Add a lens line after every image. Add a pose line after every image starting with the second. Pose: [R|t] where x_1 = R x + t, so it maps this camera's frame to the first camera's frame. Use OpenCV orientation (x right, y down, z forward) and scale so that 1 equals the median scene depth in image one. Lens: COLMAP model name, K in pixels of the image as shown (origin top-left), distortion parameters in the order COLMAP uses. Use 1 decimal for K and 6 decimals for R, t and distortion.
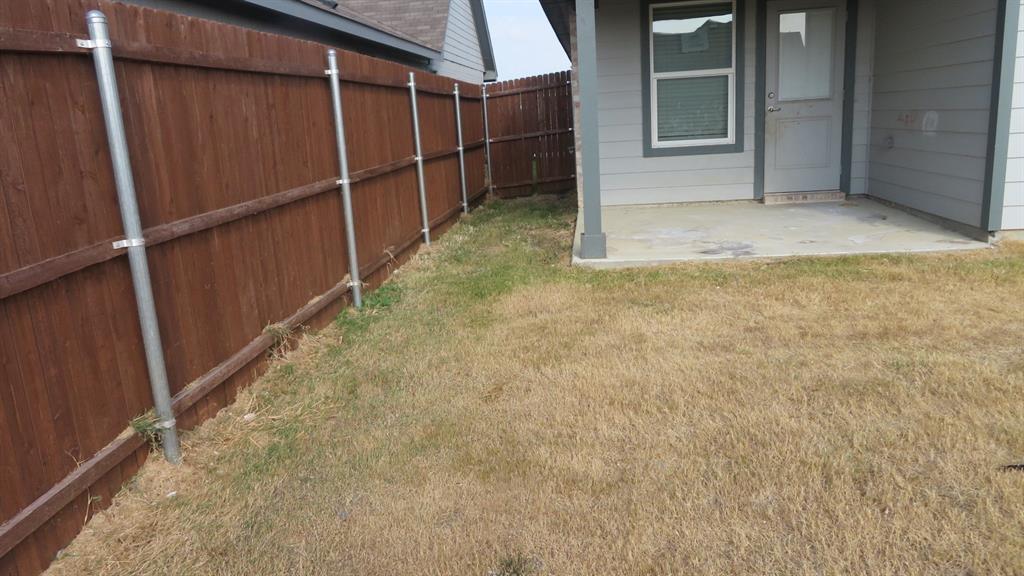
lens RADIAL K [[725.8, 0, 513.3], [0, 725.8, 284.8], [0, 0, 1]] dist [-0.021427, 0.006854]
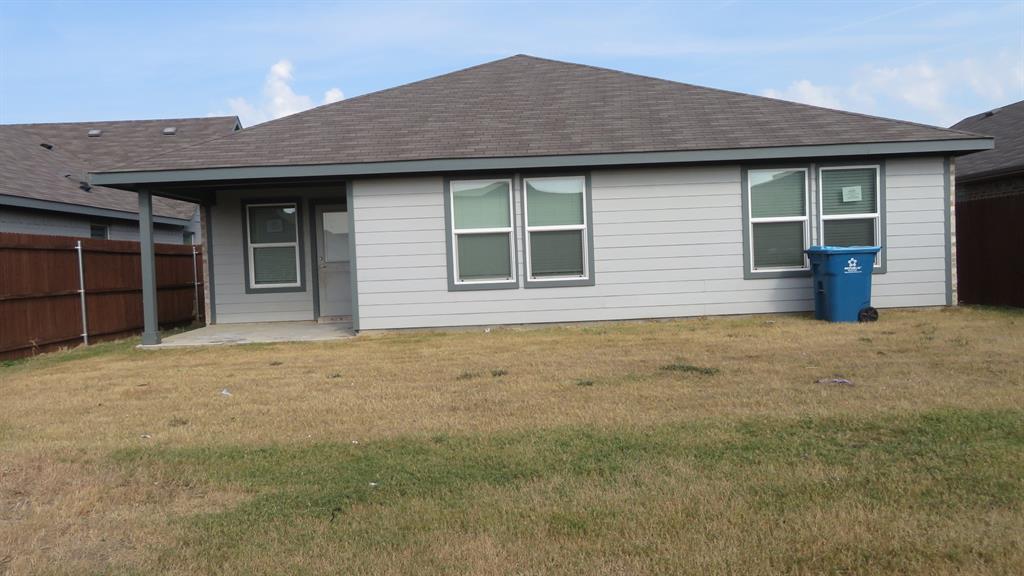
lens RADIAL K [[725.8, 0, 510.3], [0, 725.8, 288.6], [0, 0, 1]] dist [-0.021427, 0.006854]
pose [[0.988524, 0.015730, 0.150241, 0.530373], [0.013753, 0.981061, -0.193208, 0.136062], [-0.150435, 0.193057, 0.969587, -0.674931]]
